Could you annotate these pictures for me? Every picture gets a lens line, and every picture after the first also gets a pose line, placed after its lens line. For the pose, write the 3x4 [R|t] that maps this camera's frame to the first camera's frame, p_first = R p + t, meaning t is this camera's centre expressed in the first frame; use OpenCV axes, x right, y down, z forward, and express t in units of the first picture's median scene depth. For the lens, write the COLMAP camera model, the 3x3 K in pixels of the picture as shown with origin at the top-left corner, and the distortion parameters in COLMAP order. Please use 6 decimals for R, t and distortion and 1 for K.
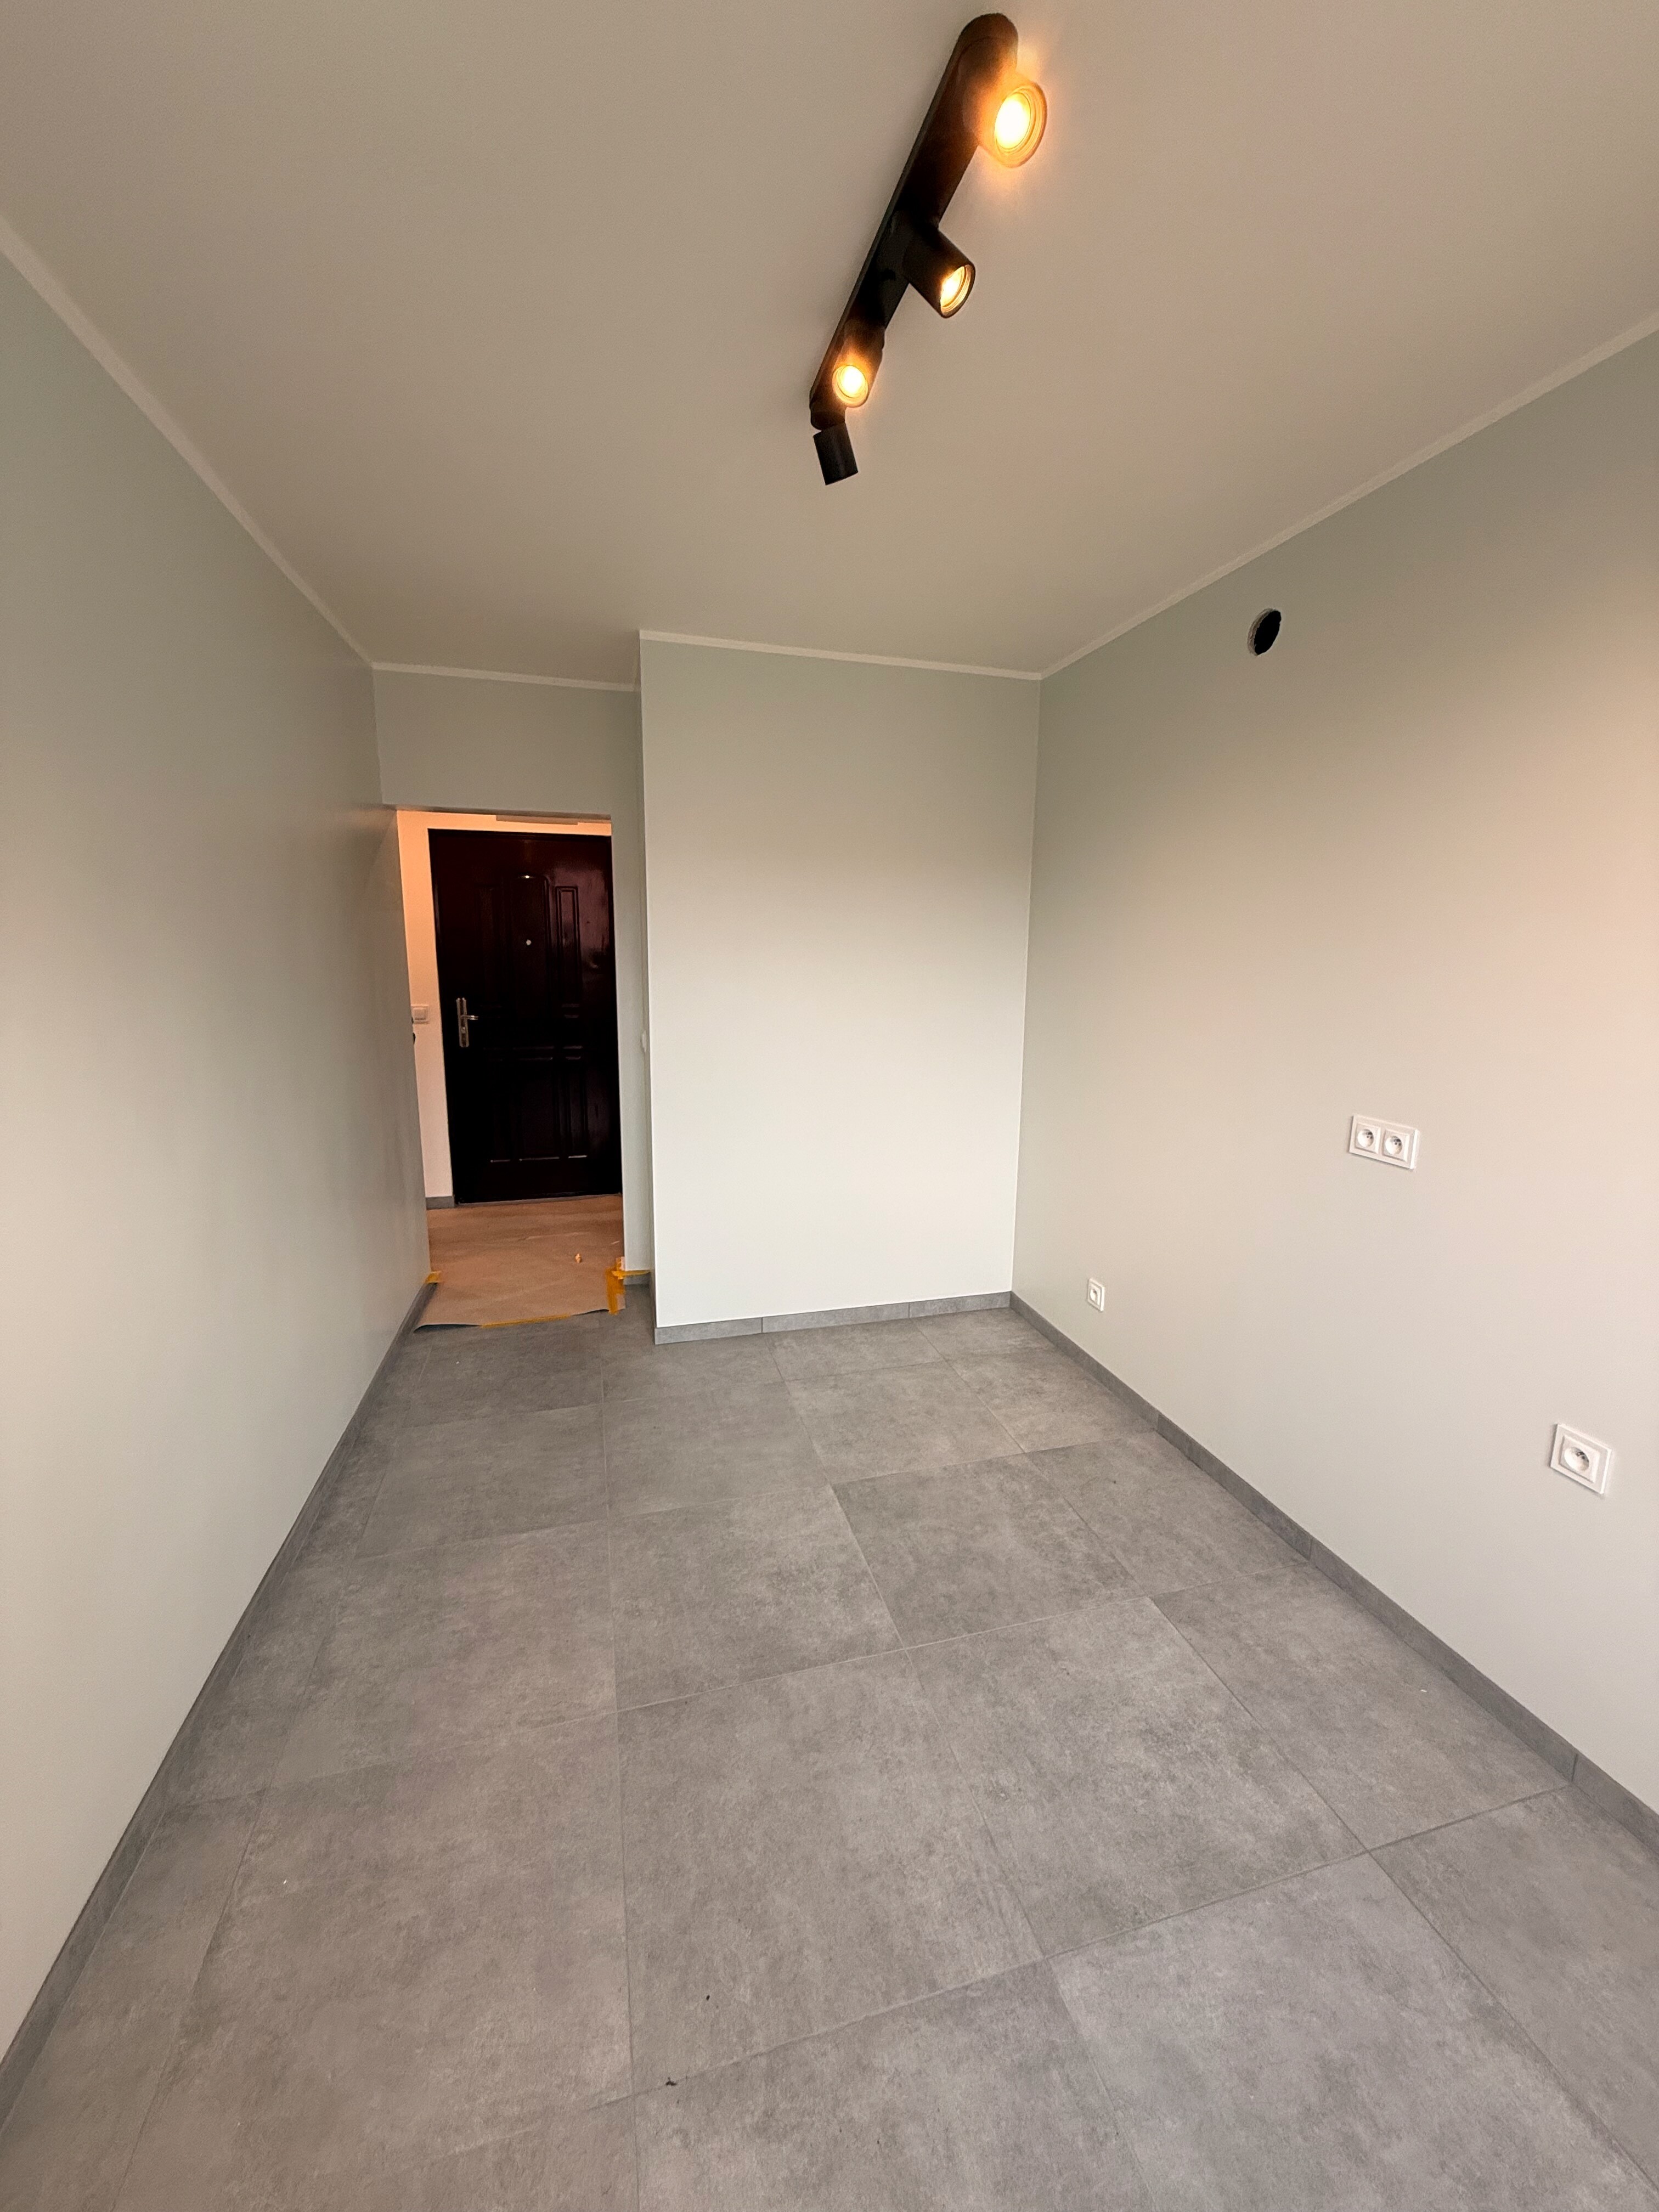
lens RADIAL K [[876.8, 0, 838.2], [0, 876.8, 1112.2], [0, 0, 1]] dist [-0.000098, -0.000154]
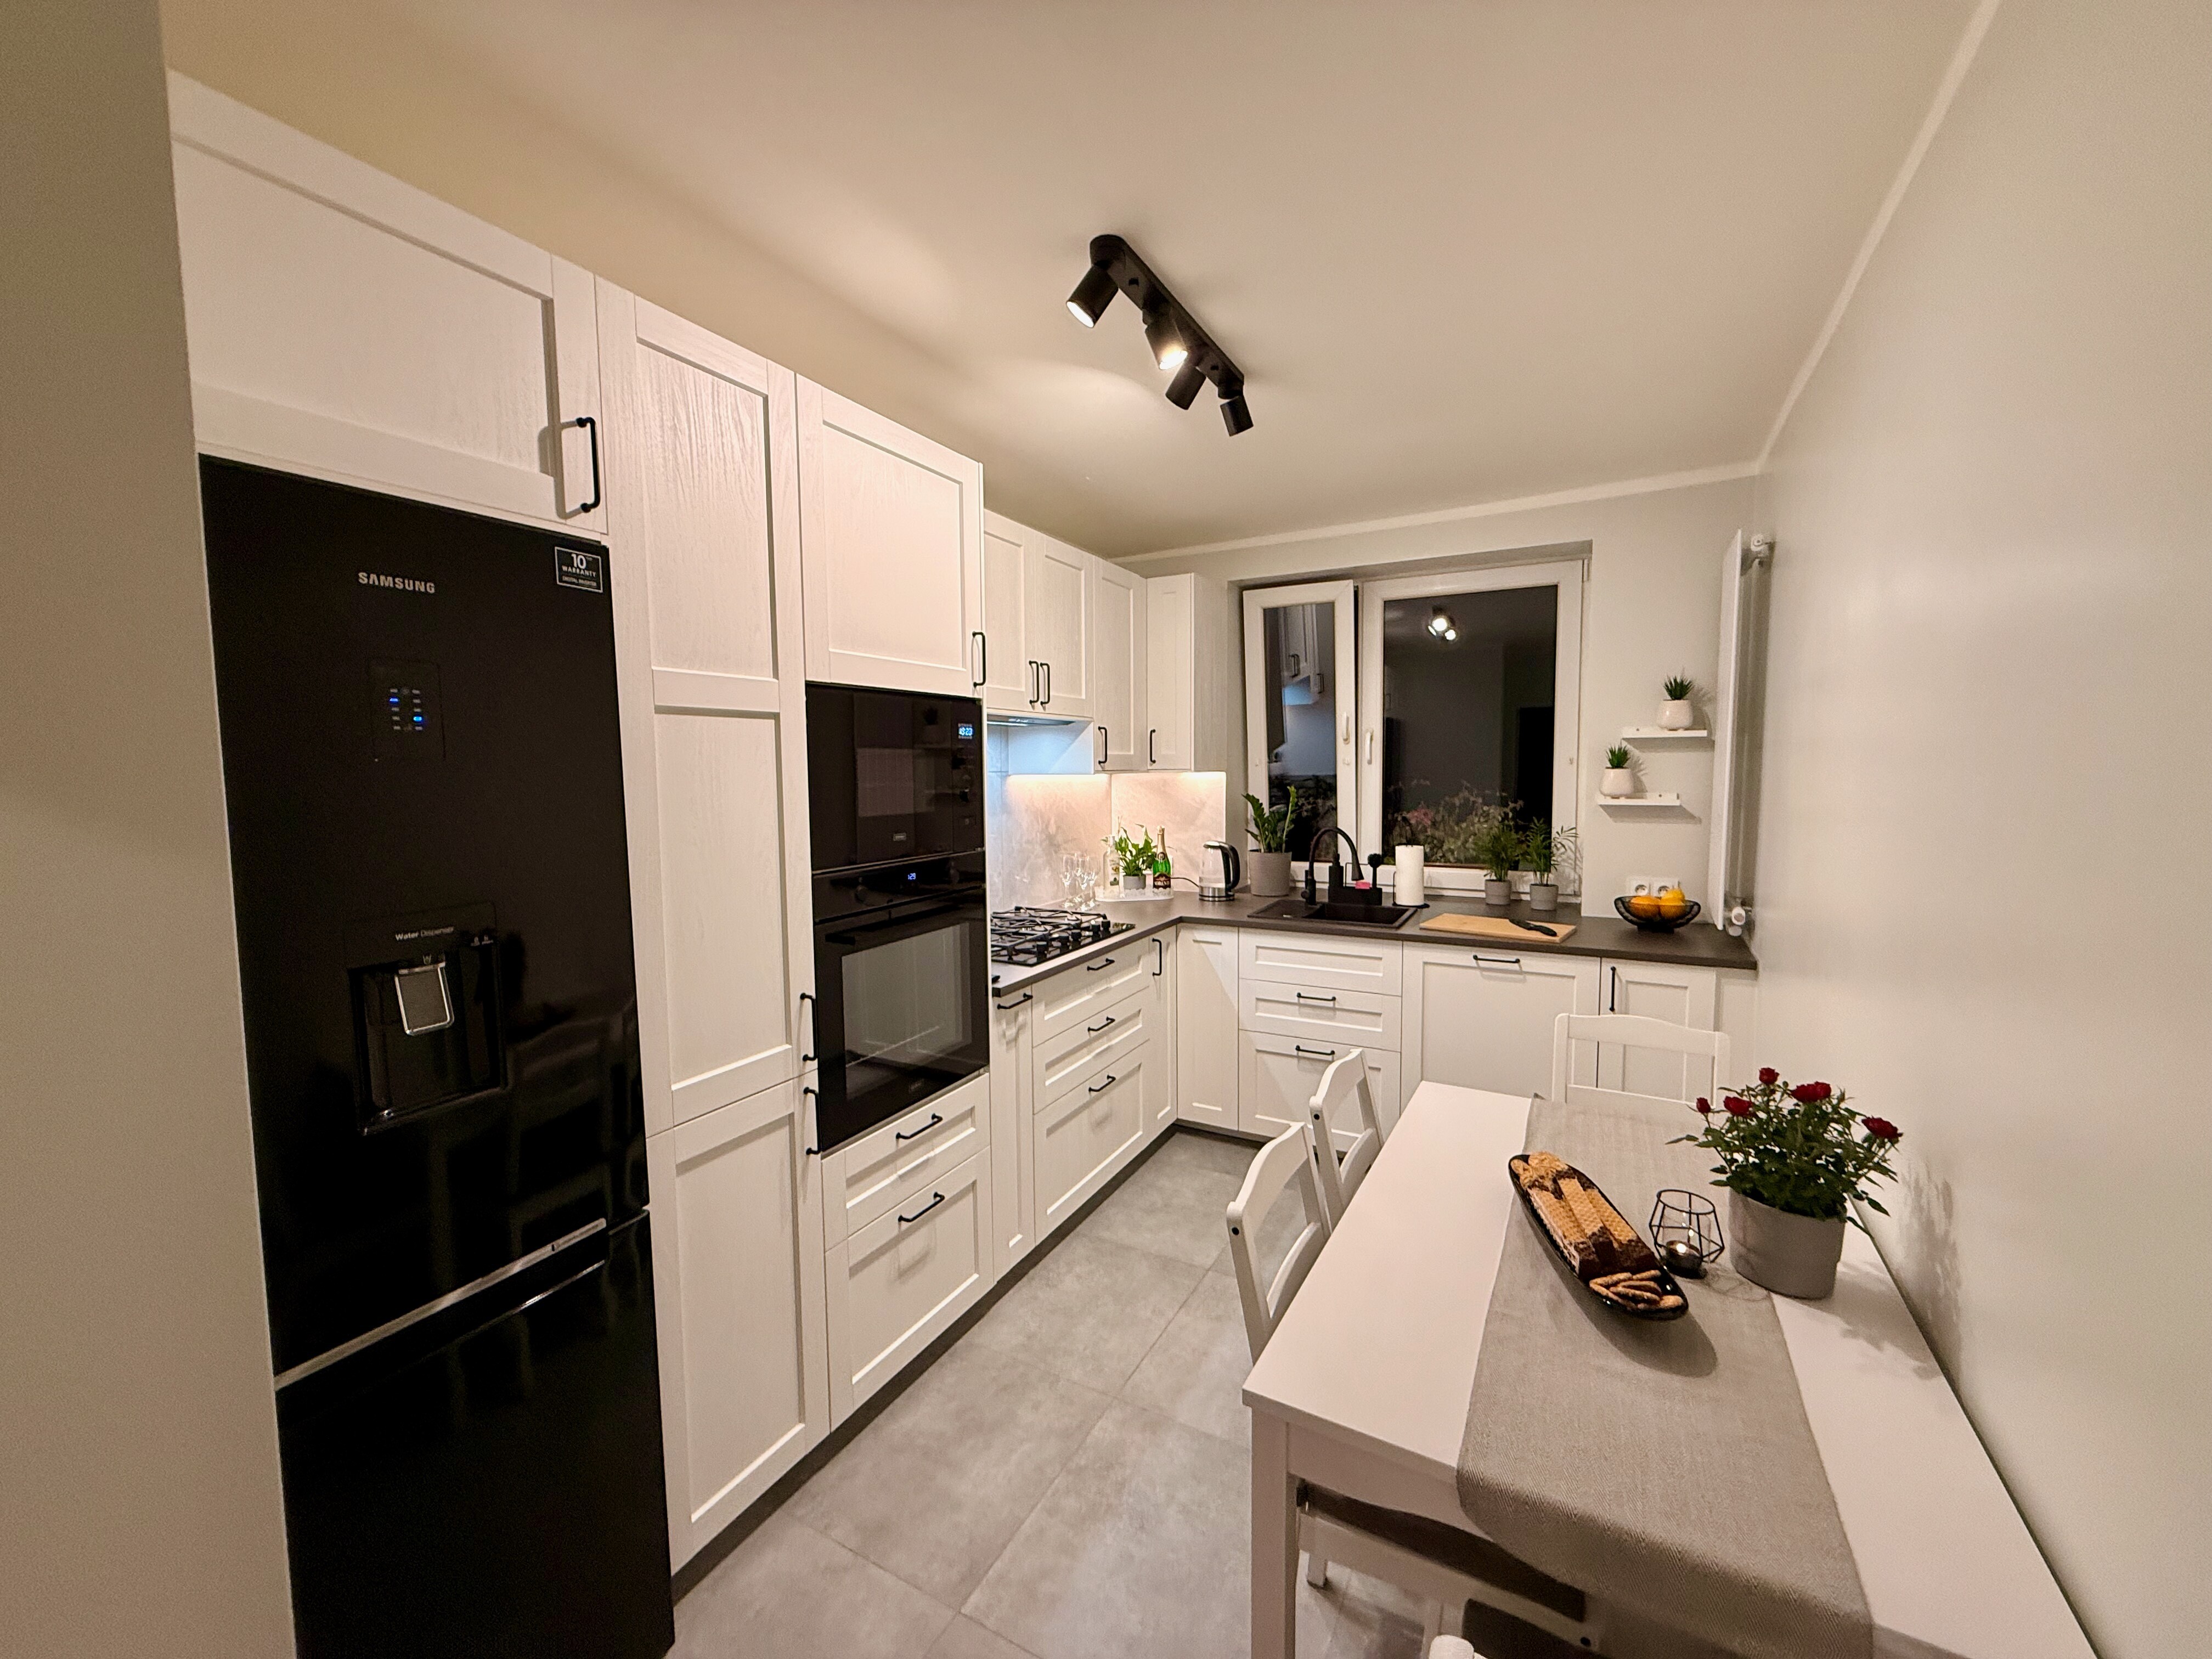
lens RADIAL K [[876.8, 0, 1100.5], [0, 876.8, 827.4], [0, 0, 1]] dist [-0.000098, -0.000154]
pose [[-0.711685, -0.060498, 0.699889, -0.792511], [0.128371, 0.968310, 0.214235, -0.405625], [-0.690670, 0.242313, -0.681366, 1.956304]]
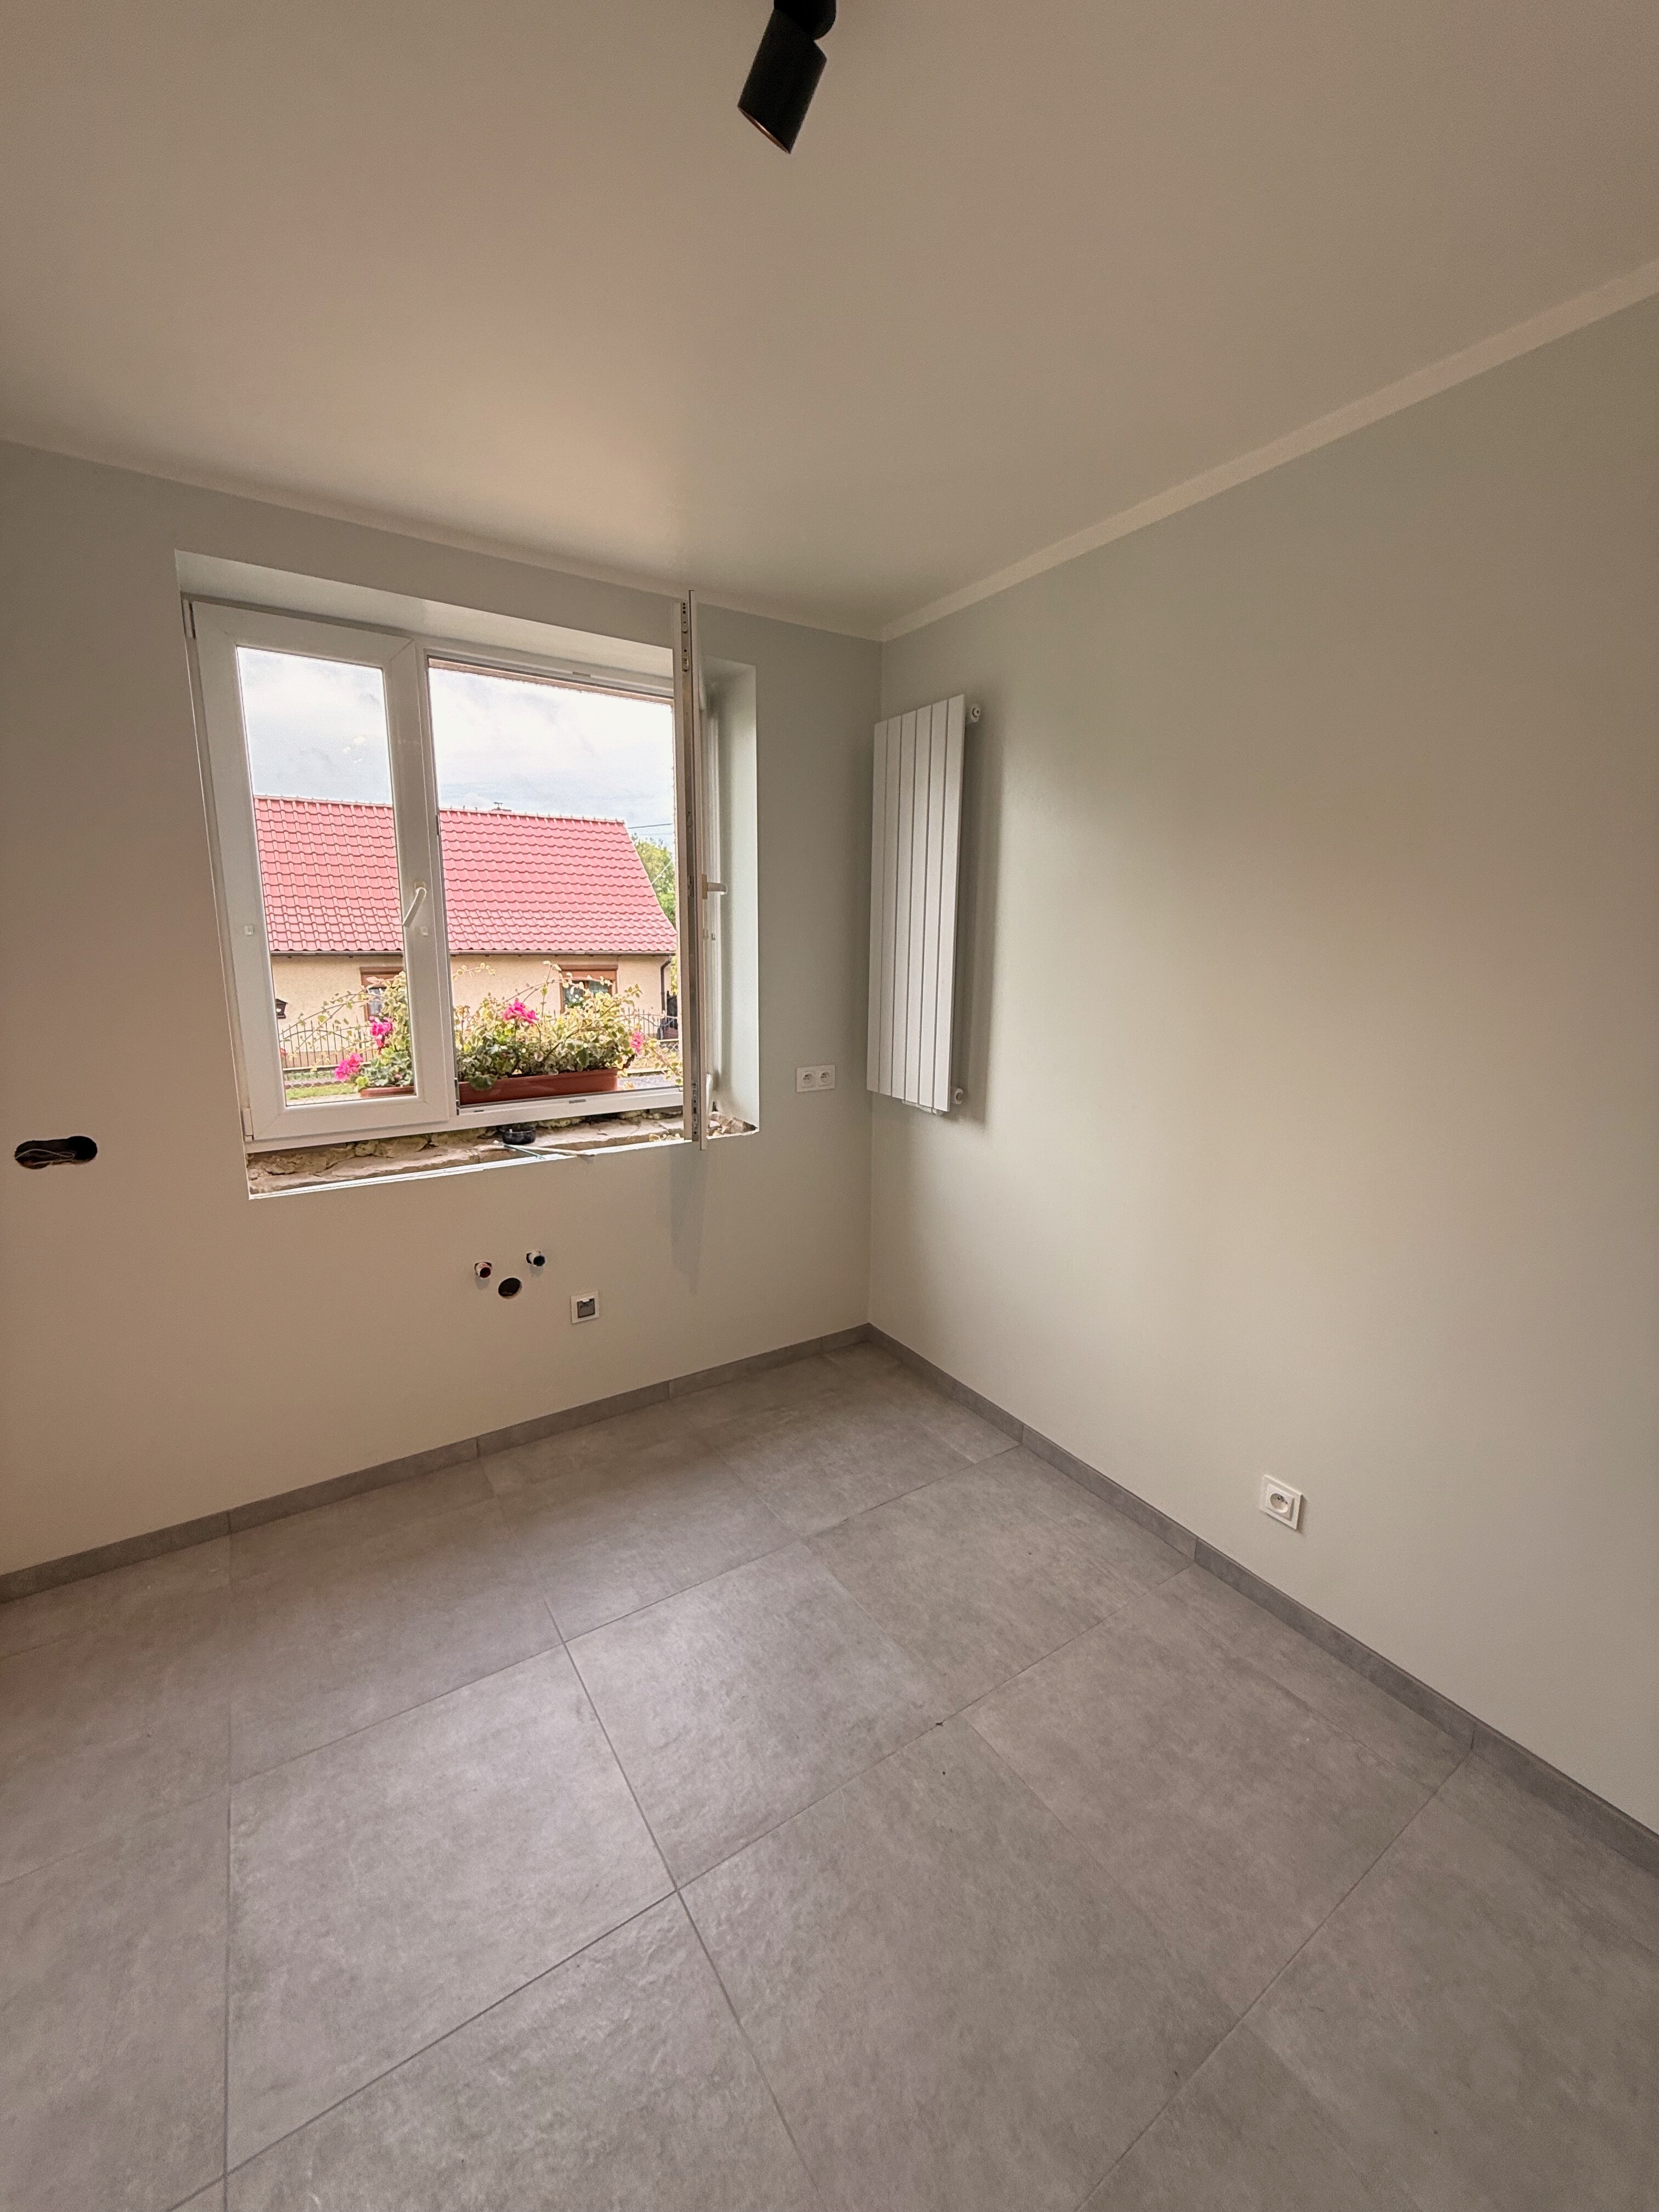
lens RADIAL K [[876.8, 0, 832.9], [0, 876.8, 1102.1], [0, 0, 1]] dist [-0.000098, -0.000154]
pose [[-0.952280, 0.034015, -0.303325, 0.296528], [-0.078389, 0.933183, 0.350748, -0.284316], [0.294989, 0.357788, -0.885985, 1.419551]]
